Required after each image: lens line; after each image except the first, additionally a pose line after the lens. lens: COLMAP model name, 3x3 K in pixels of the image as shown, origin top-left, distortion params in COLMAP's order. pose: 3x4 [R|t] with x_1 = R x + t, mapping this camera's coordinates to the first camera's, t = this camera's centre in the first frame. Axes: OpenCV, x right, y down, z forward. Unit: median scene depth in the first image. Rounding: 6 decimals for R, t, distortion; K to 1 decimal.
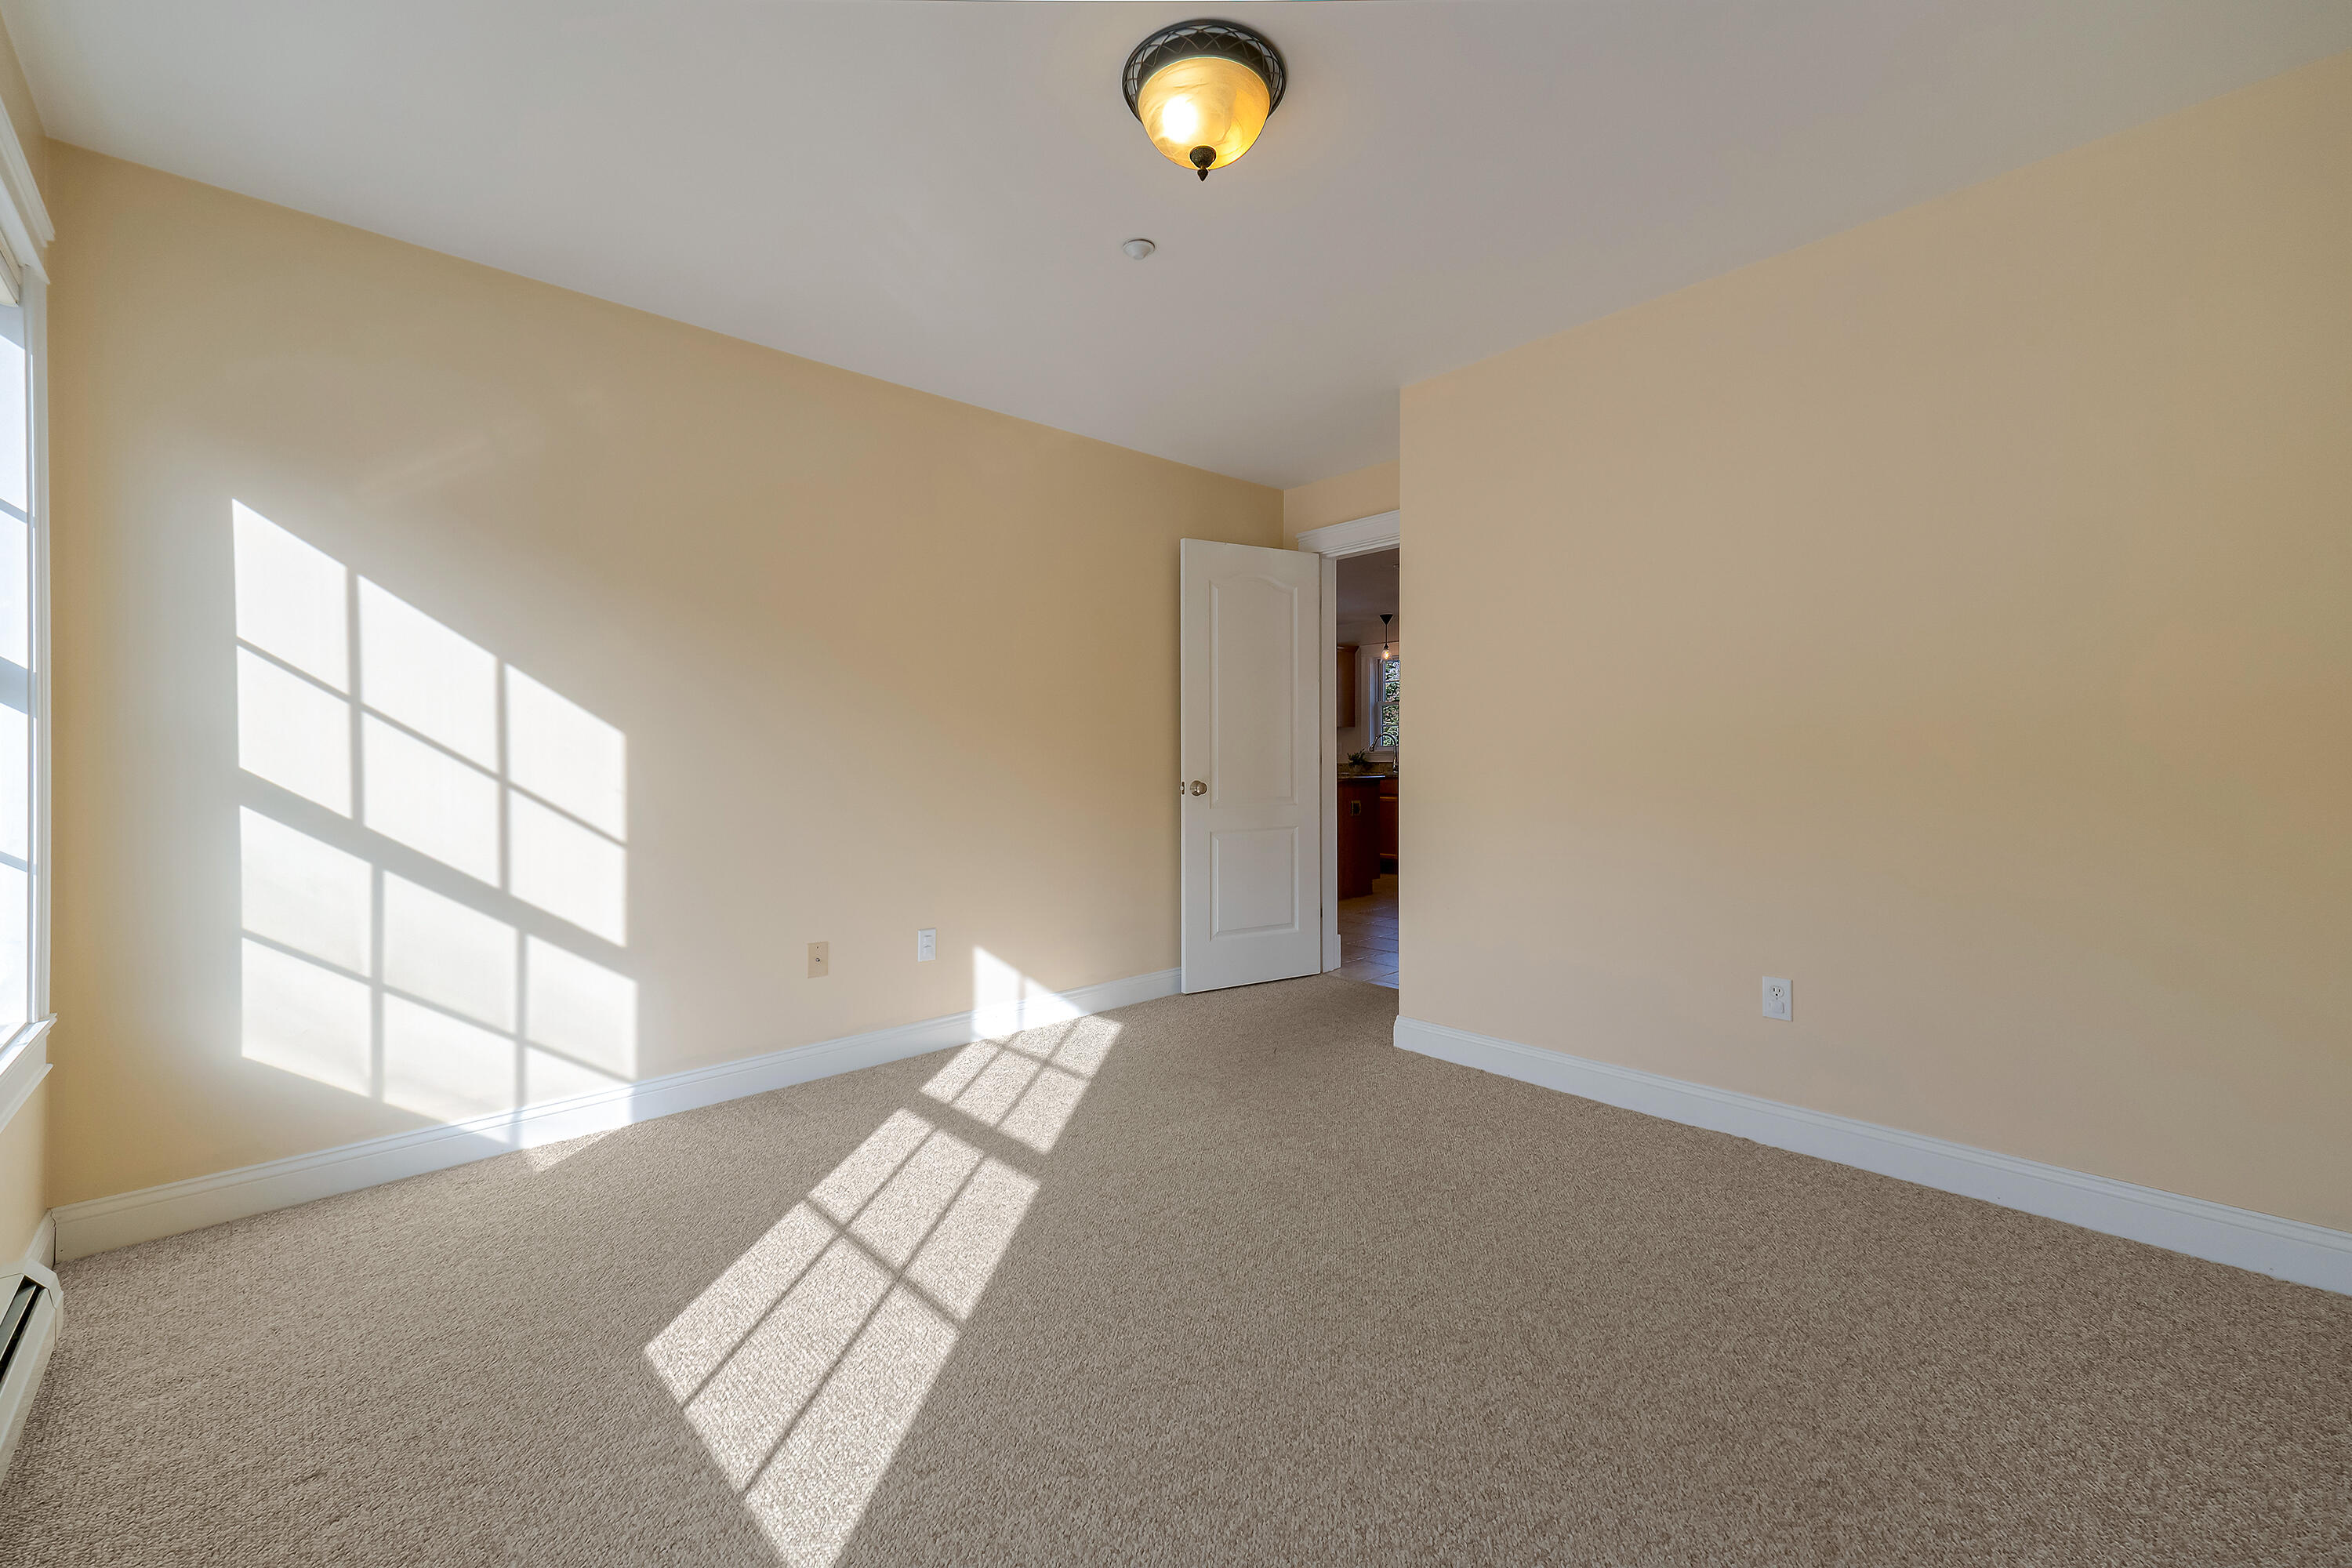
lens RADIAL K [[967.0, 0, 1160.1], [0, 967.0, 745.3], [0, 0, 1]] dist [0.034672, -0.000196]
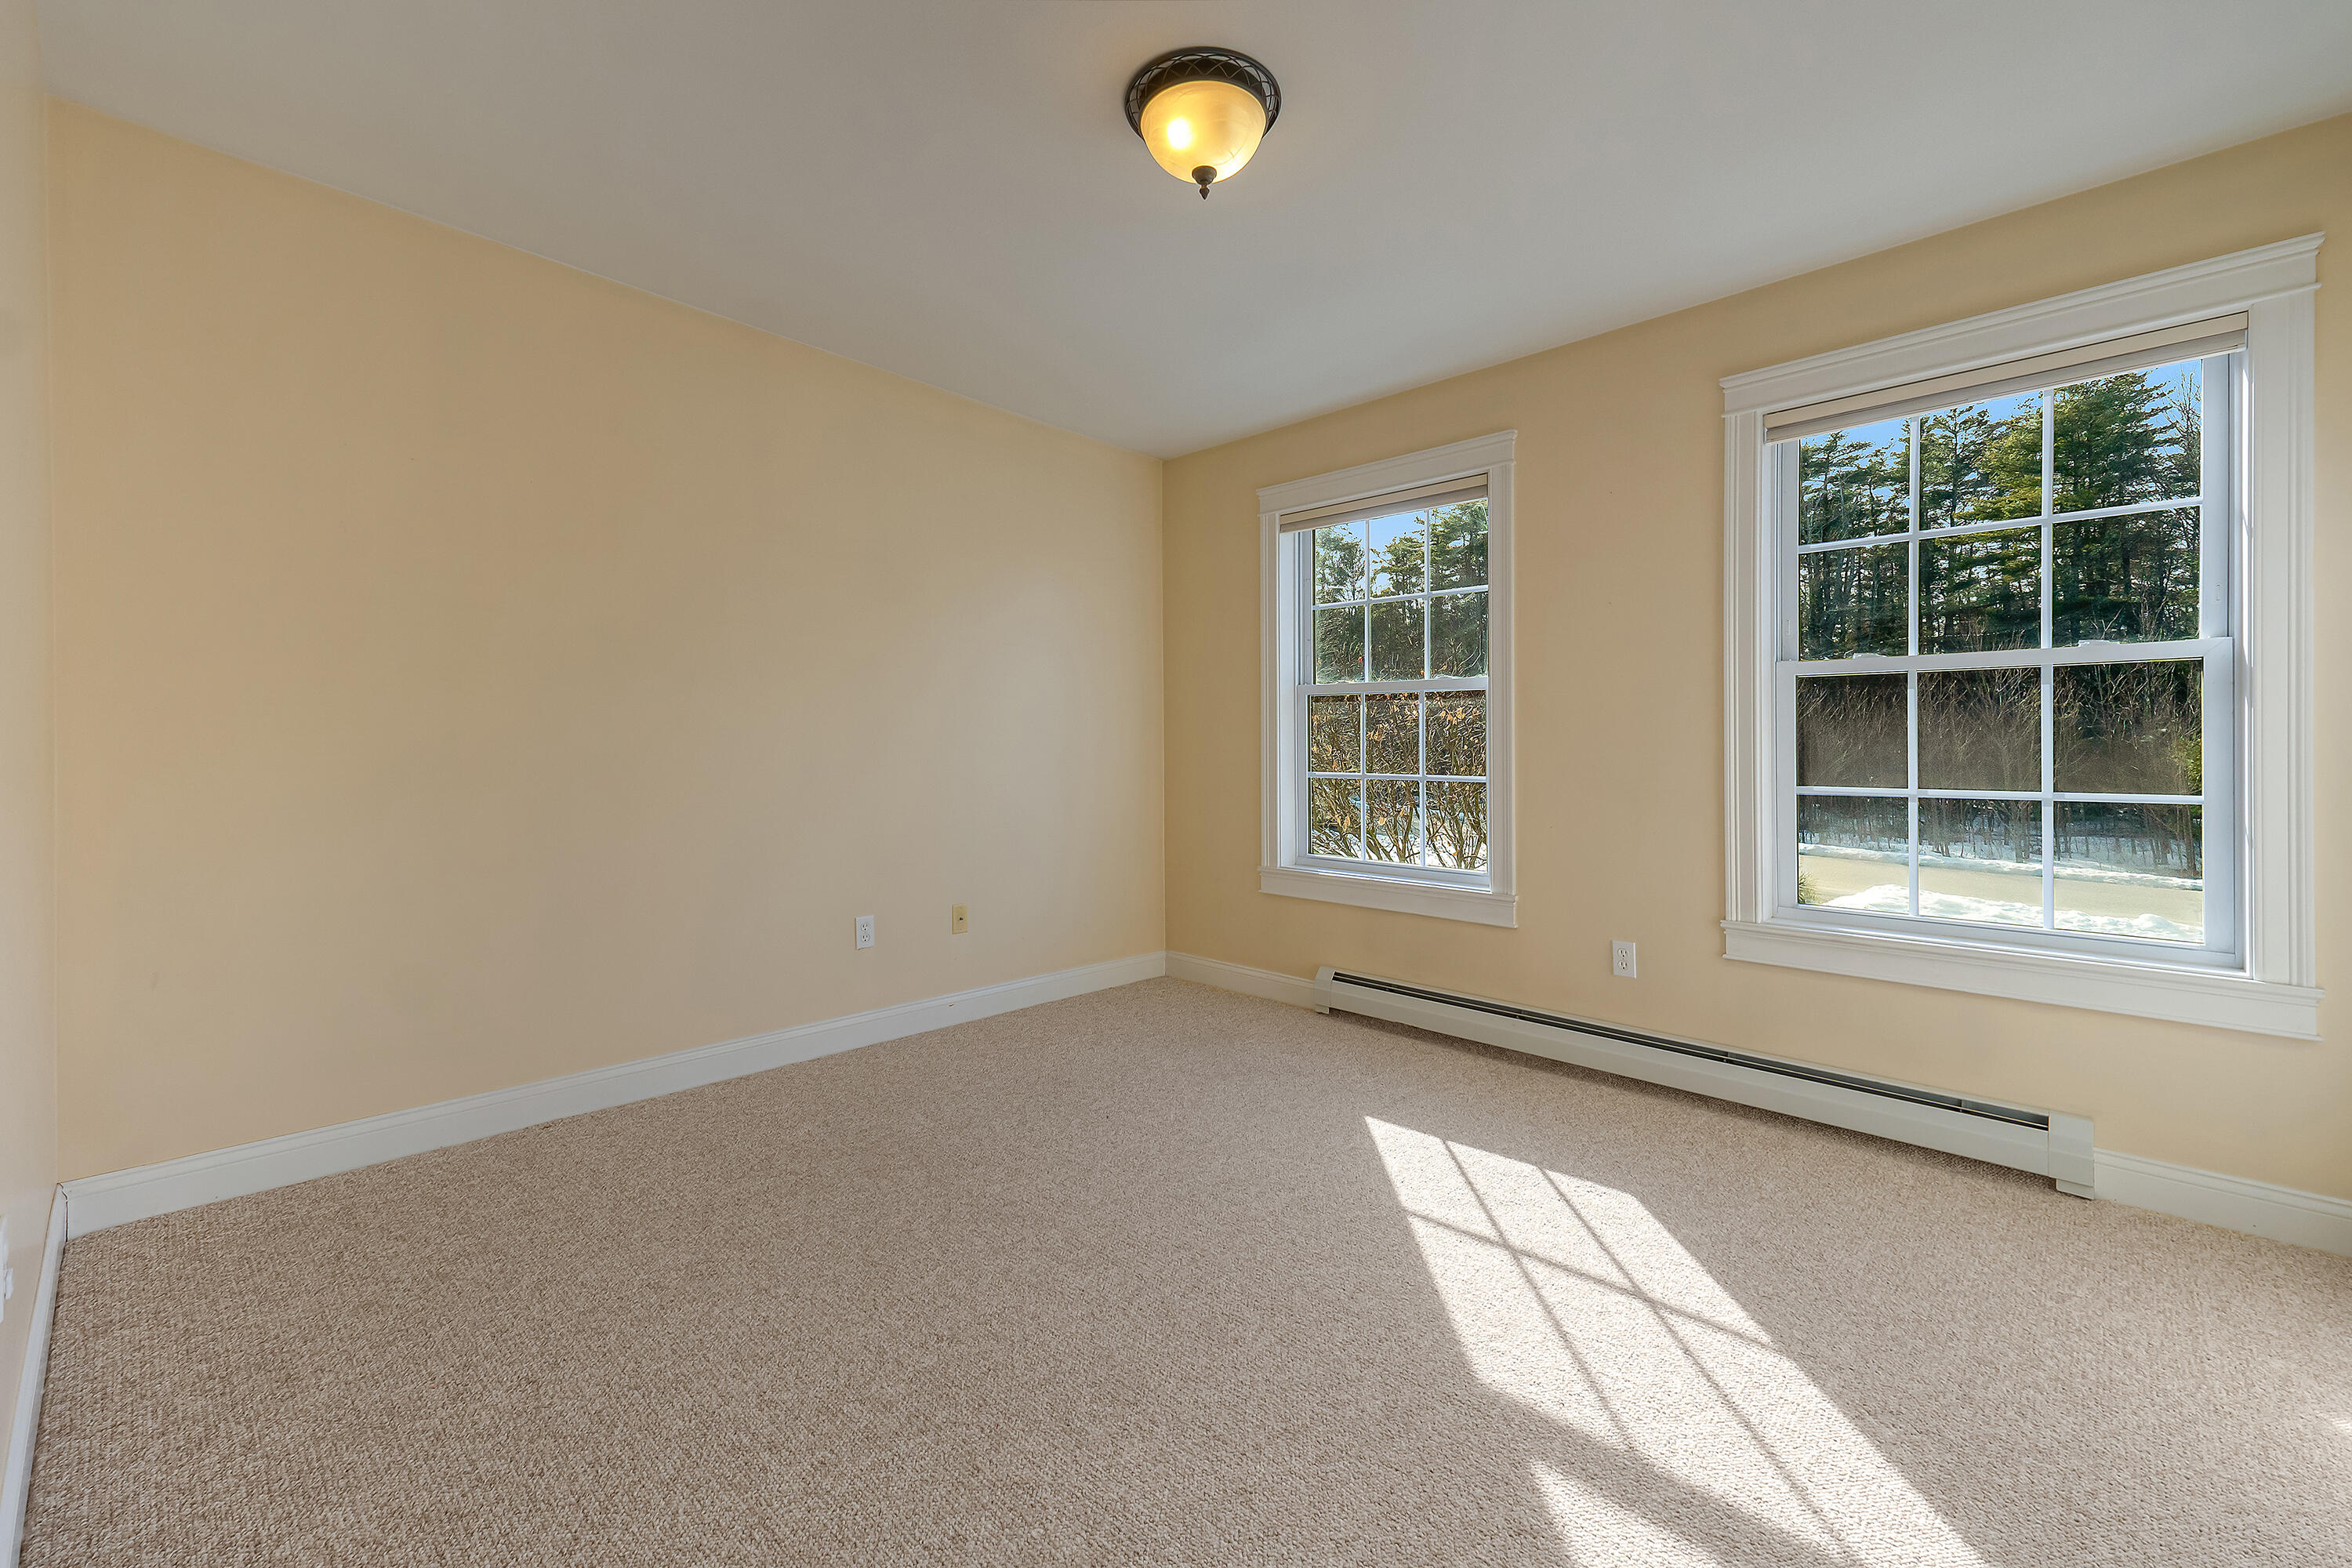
lens RADIAL K [[967.0, 0, 1160.1], [0, 967.0, 745.3], [0, 0, 1]] dist [0.034672, -0.000196]
pose [[-0.997887, 0.001531, -0.064951, 0.156879], [0.003021, 0.999734, -0.022856, 0.037931], [0.064899, -0.023004, -0.997627, 1.933934]]
